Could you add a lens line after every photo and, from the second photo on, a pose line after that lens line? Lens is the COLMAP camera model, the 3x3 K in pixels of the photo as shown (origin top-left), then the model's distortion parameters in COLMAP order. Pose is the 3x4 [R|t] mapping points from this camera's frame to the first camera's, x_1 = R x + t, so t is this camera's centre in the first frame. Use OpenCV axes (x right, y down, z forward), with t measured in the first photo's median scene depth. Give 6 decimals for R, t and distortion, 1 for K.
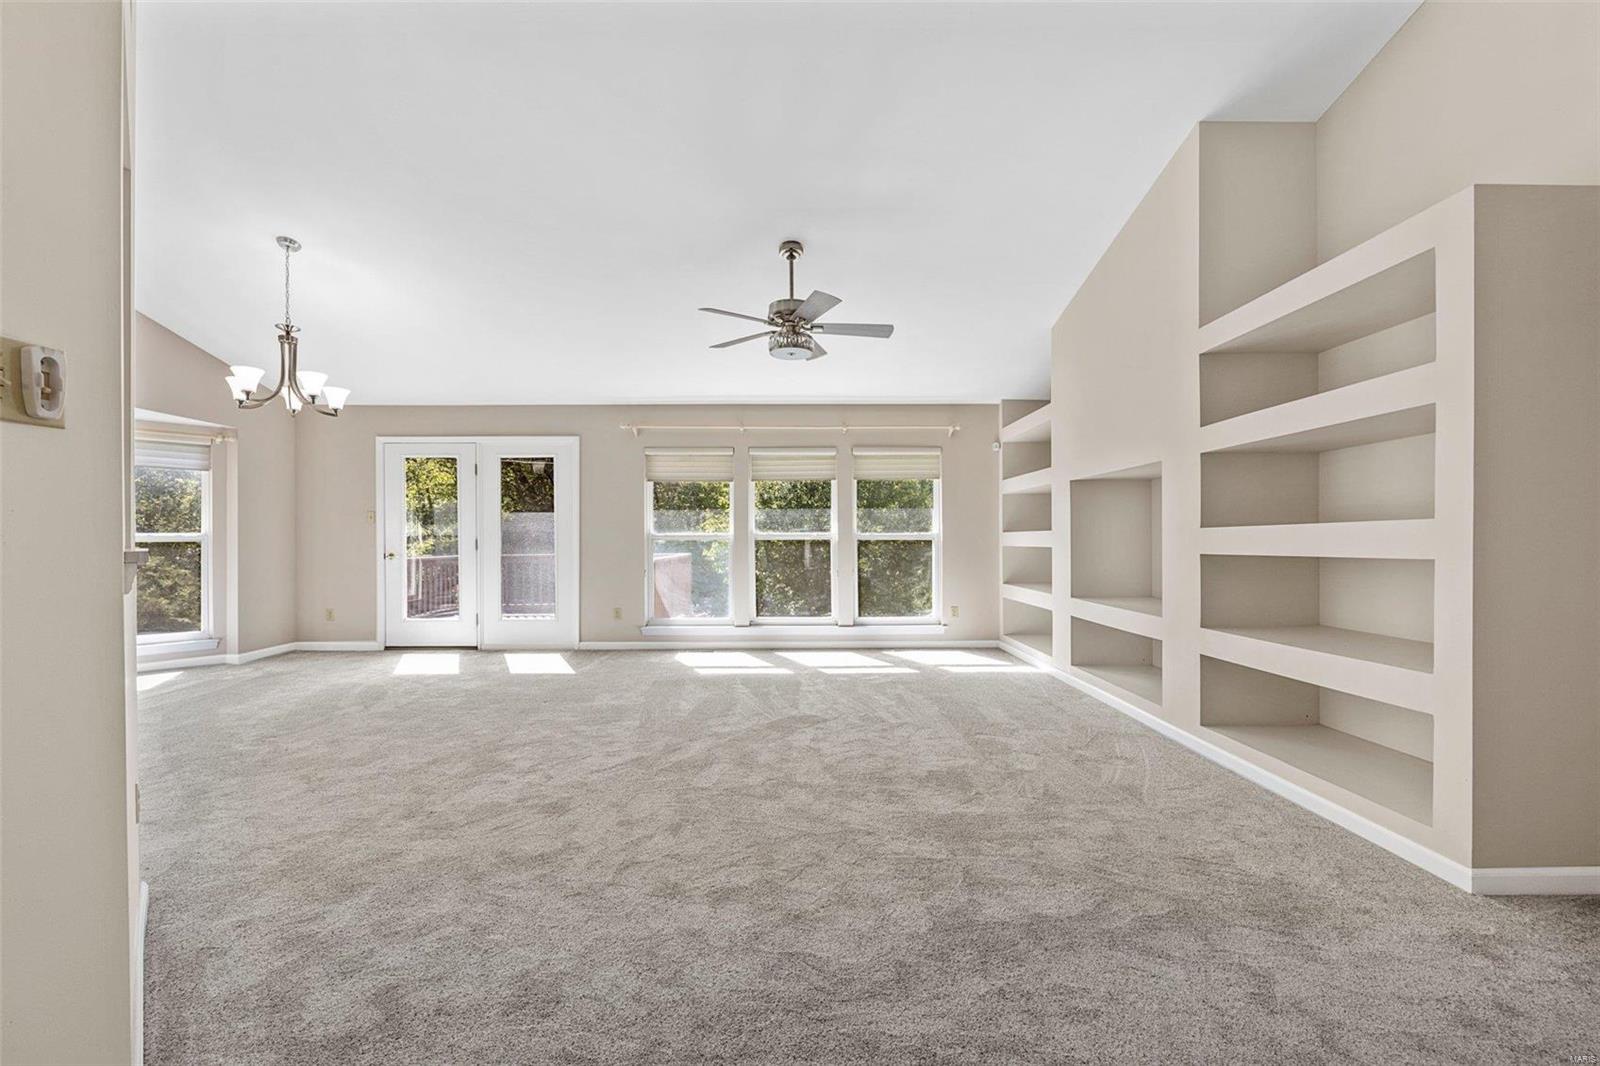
lens RADIAL K [[640.7, 0, 796.9], [0, 640.7, 533.8], [0, 0, 1]] dist [-0.007589, 0.000358]
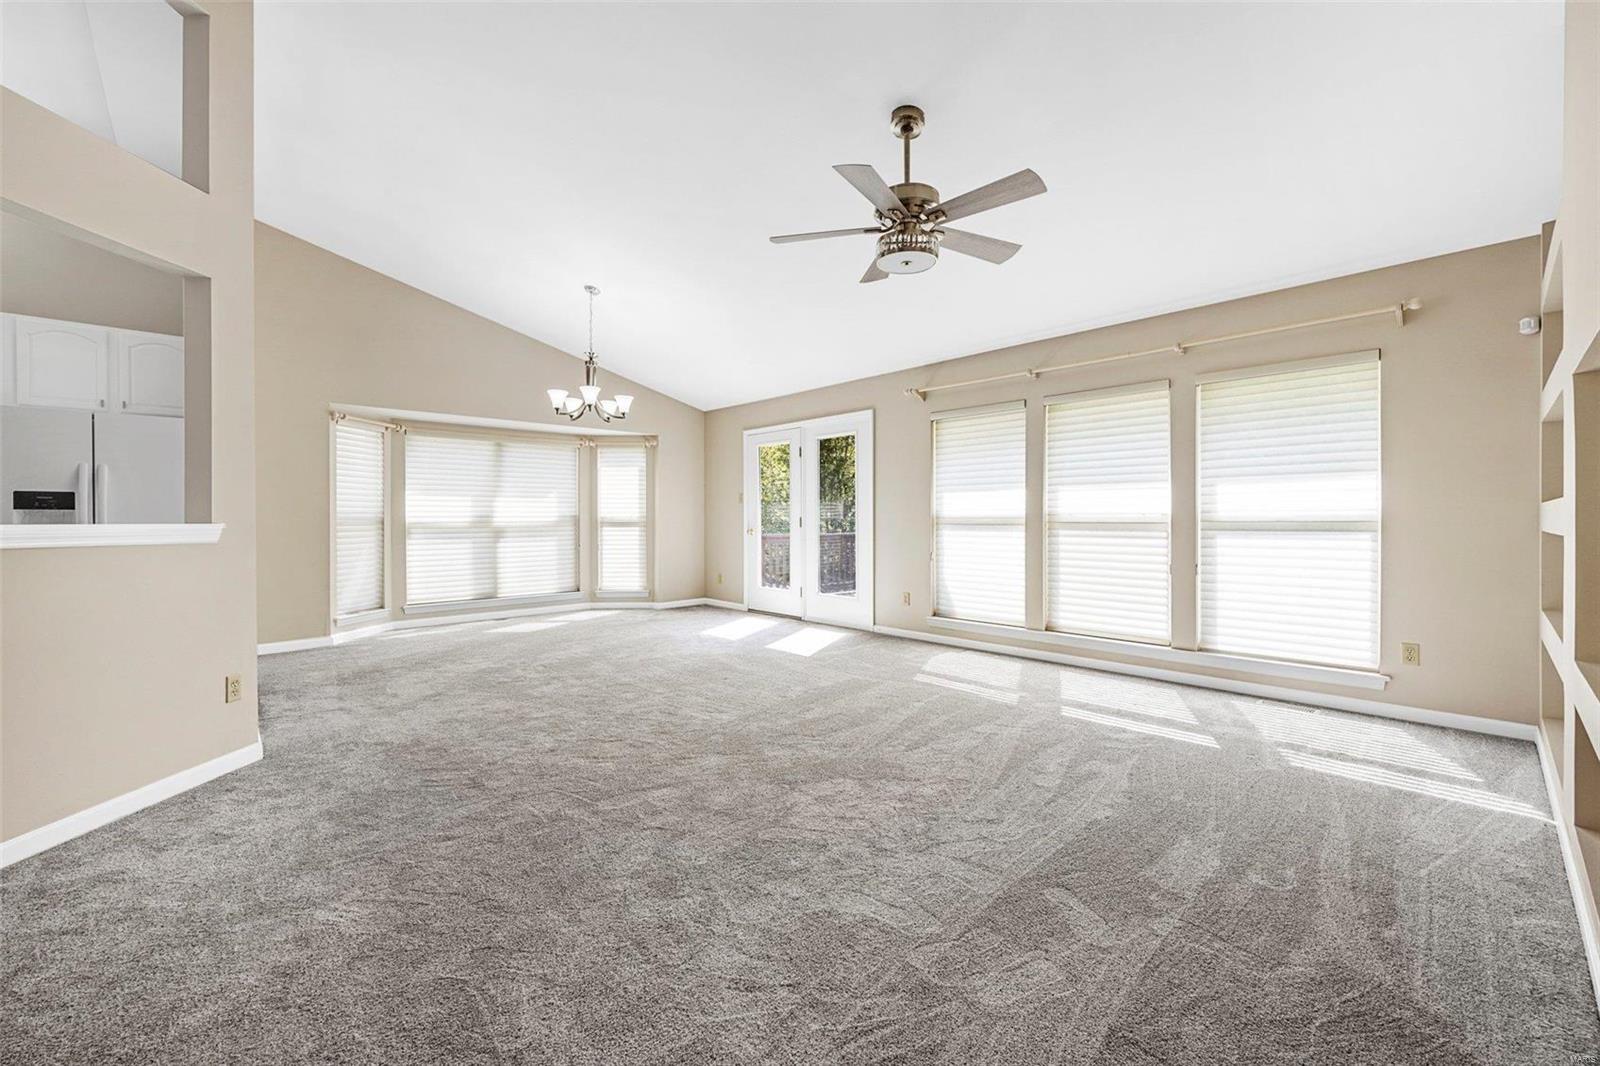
lens RADIAL K [[640.7, 0, 804.6], [0, 640.7, 522.2], [0, 0, 1]] dist [-0.007589, 0.000358]
pose [[0.685181, 0.005605, -0.728351, 0.349637], [0.006231, 0.999889, 0.013557, 0.001976], [0.728346, -0.013827, 0.685070, 0.328086]]
